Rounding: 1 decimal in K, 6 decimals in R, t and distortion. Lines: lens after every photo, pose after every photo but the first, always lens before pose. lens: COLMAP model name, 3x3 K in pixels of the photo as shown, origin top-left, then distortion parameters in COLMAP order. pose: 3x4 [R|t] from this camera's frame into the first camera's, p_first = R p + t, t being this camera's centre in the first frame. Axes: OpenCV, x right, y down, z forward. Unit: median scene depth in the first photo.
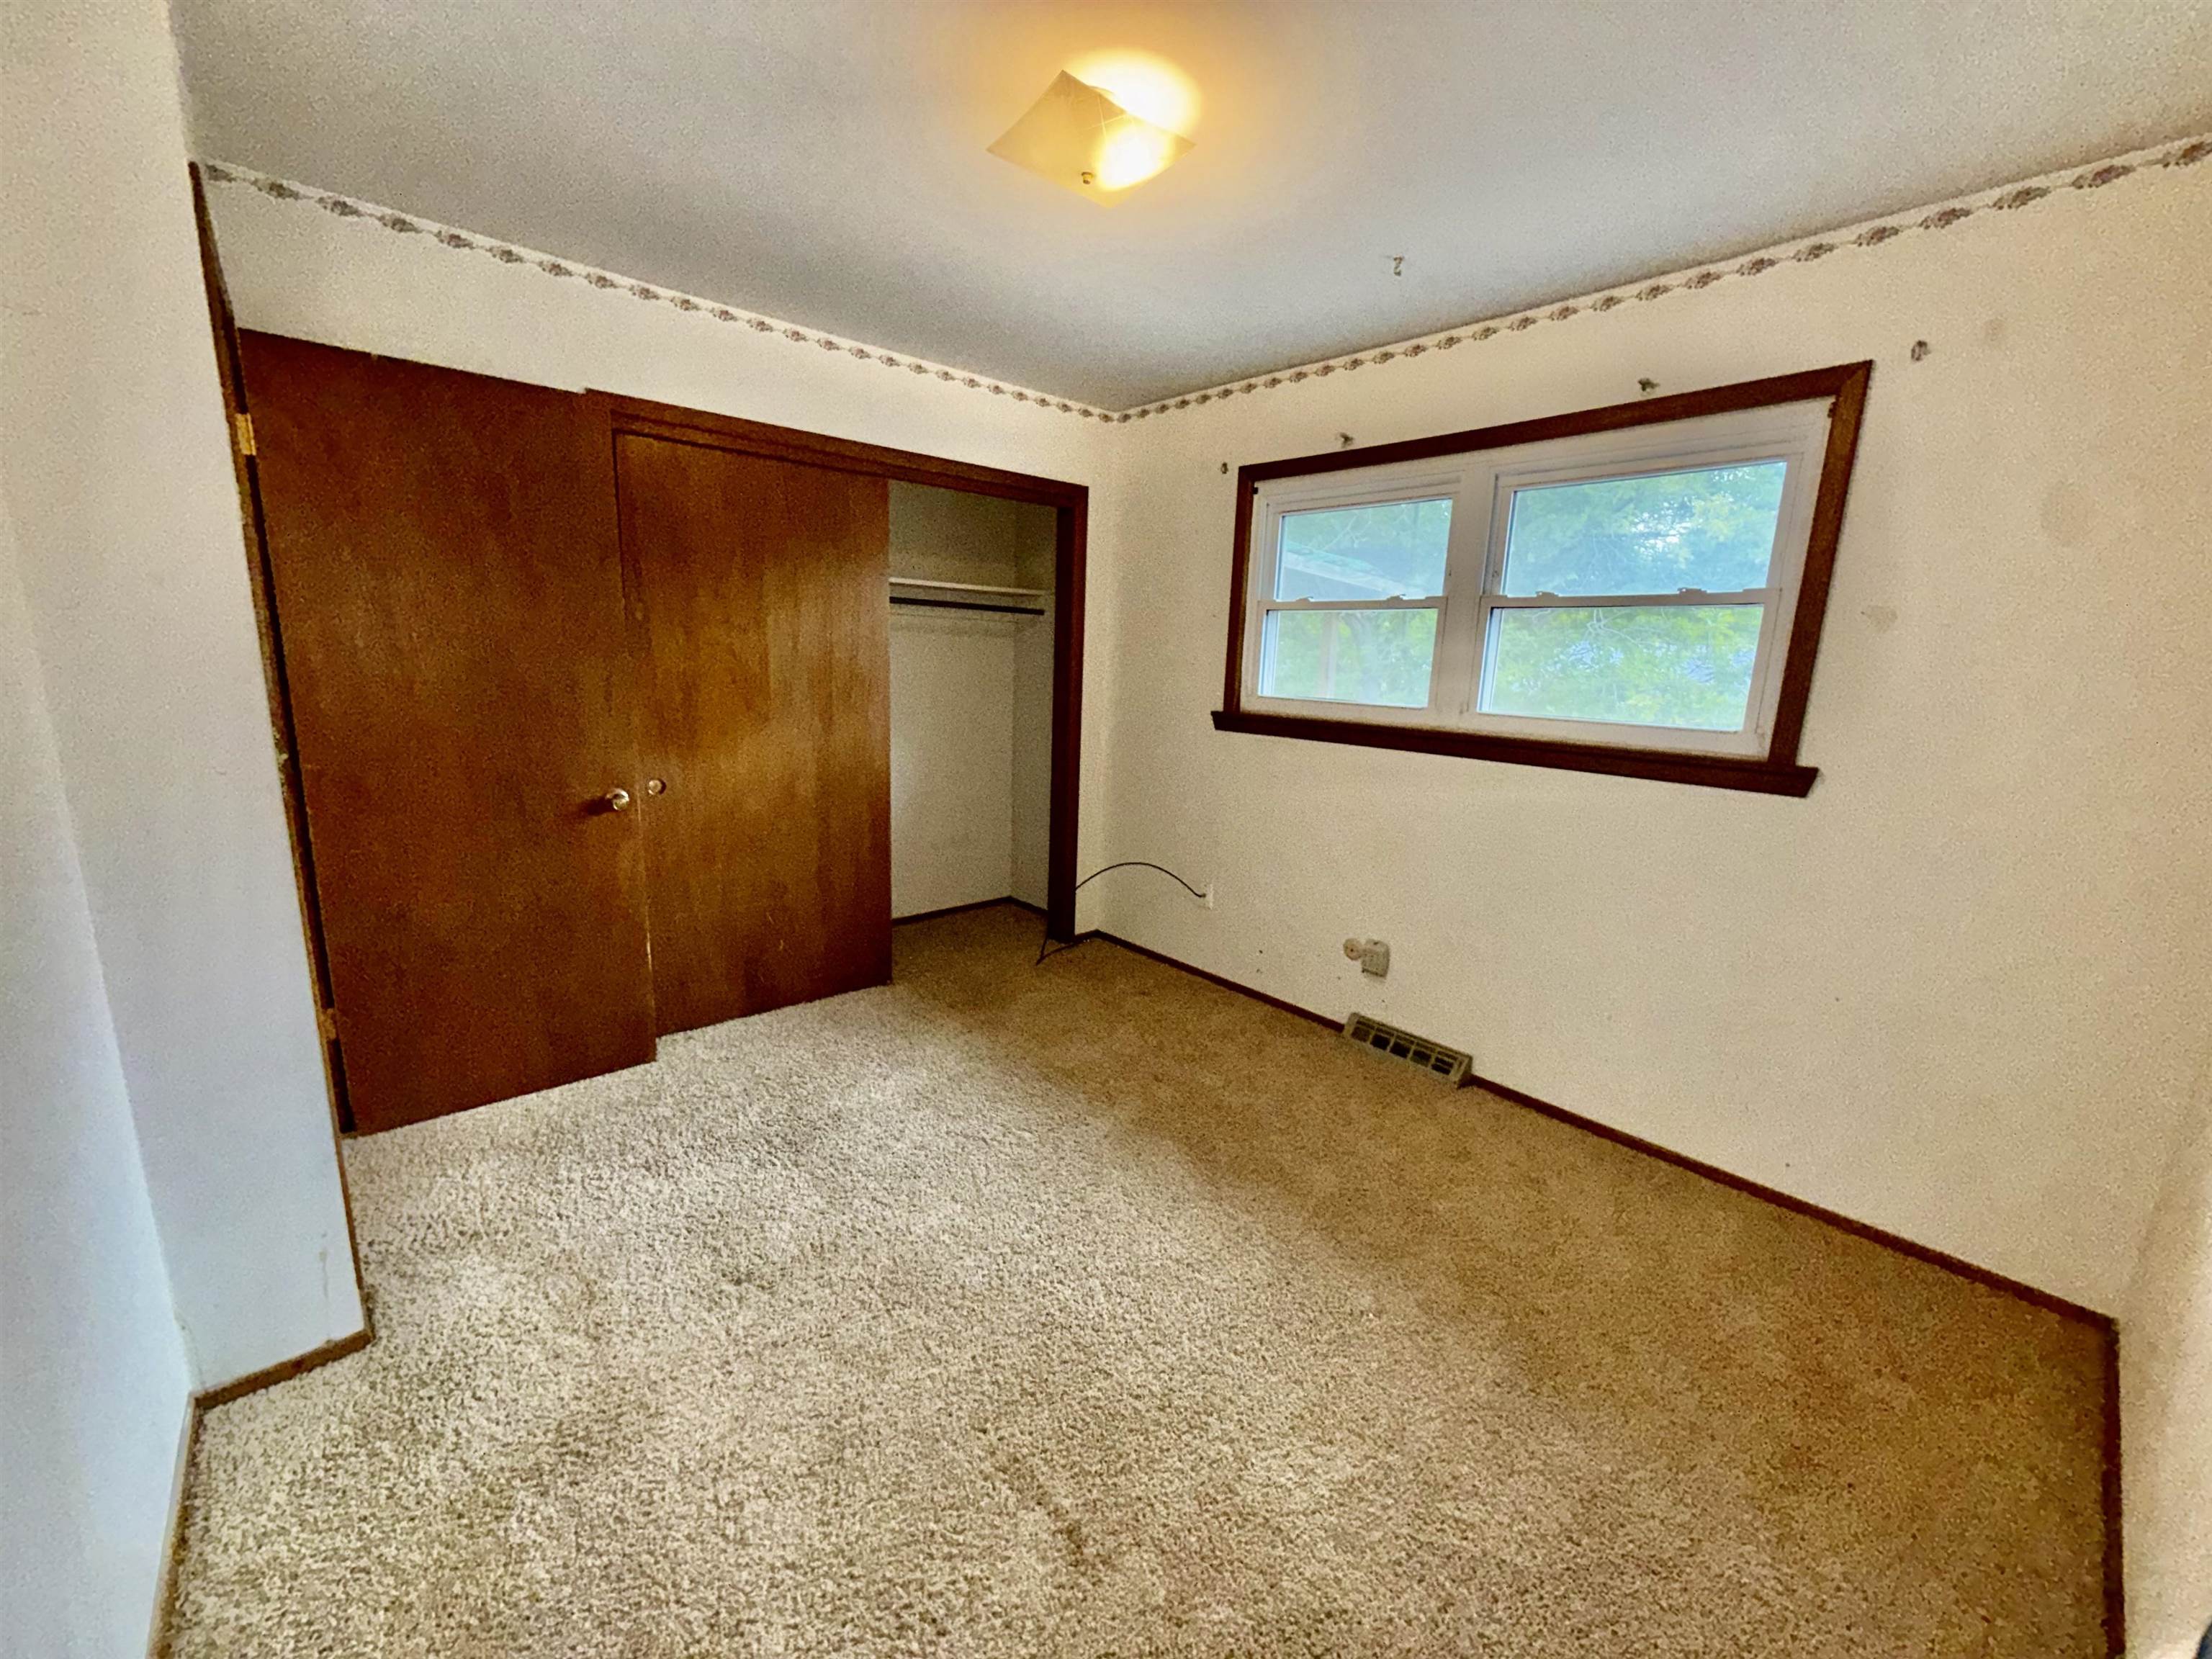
lens RADIAL K [[882.8, 0, 1103.2], [0, 882.8, 824.8], [0, 0, 1]] dist [0.001186, -0.000186]
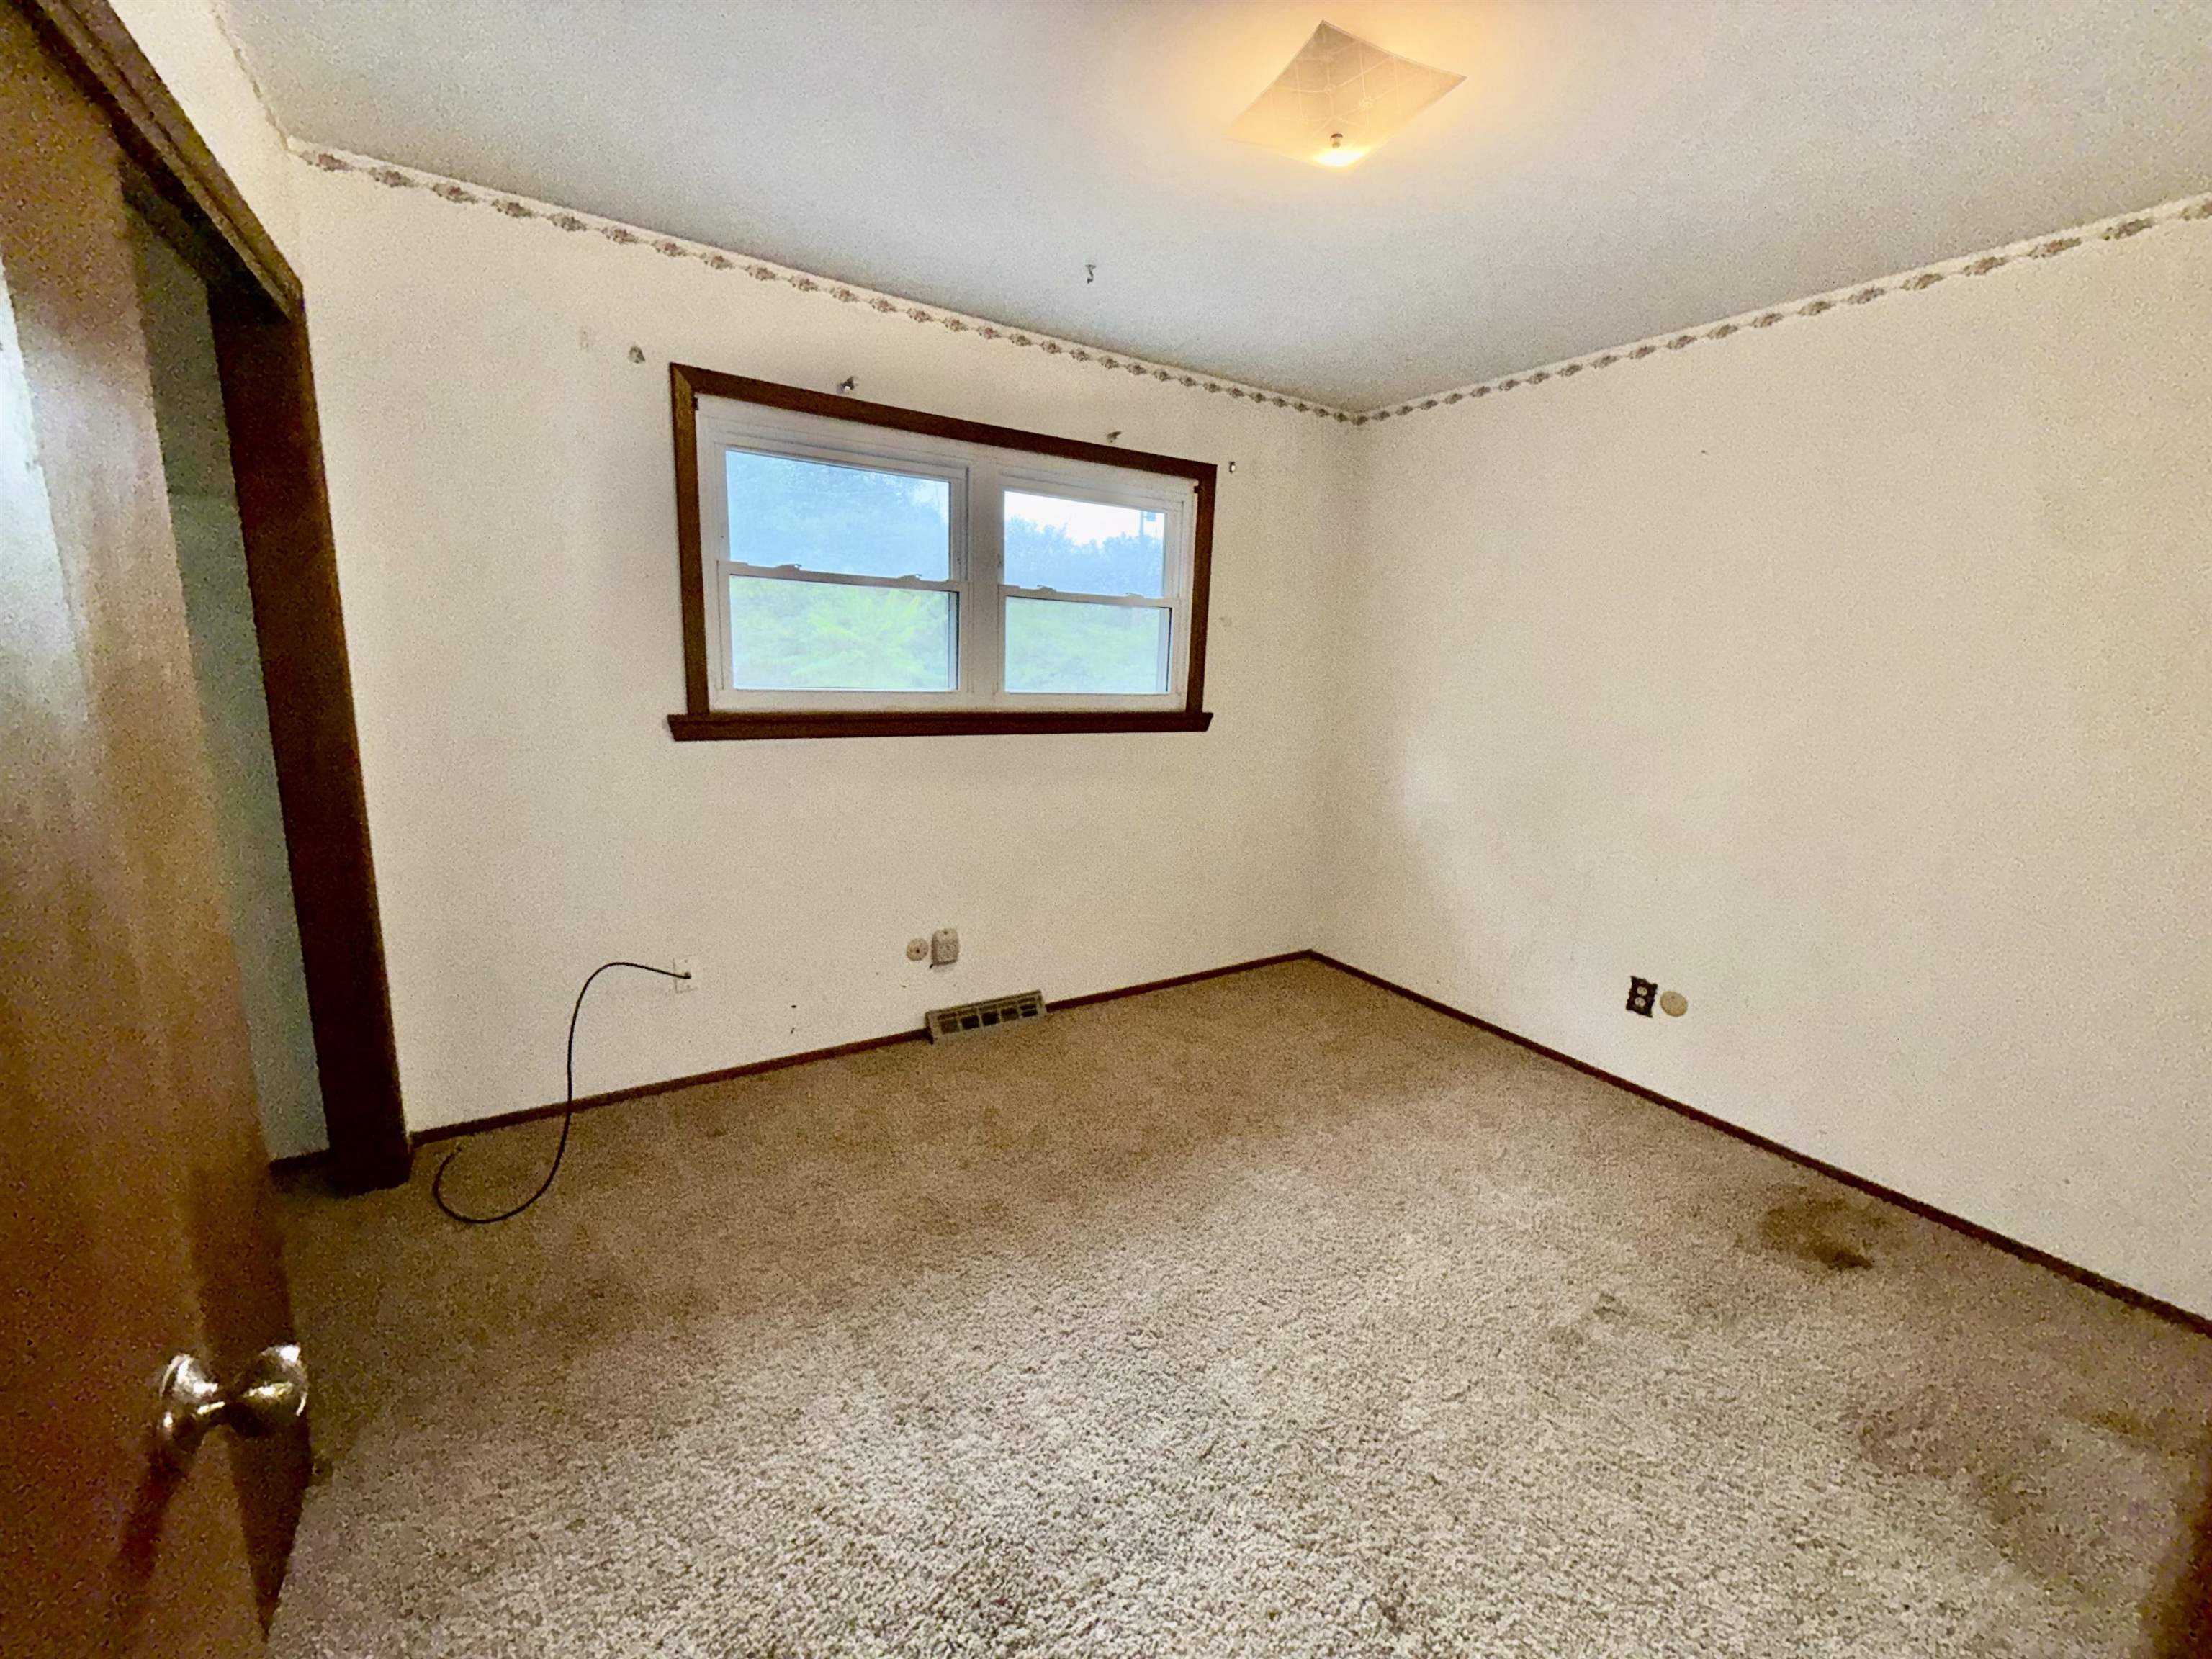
lens RADIAL K [[882.8, 0, 1103.2], [0, 882.8, 824.8], [0, 0, 1]] dist [0.001186, -0.000186]
pose [[0.160007, -0.219559, 0.962388, -0.615497], [0.157282, 0.968165, 0.194727, -0.154363], [-0.974505, 0.120209, 0.189446, 0.661393]]
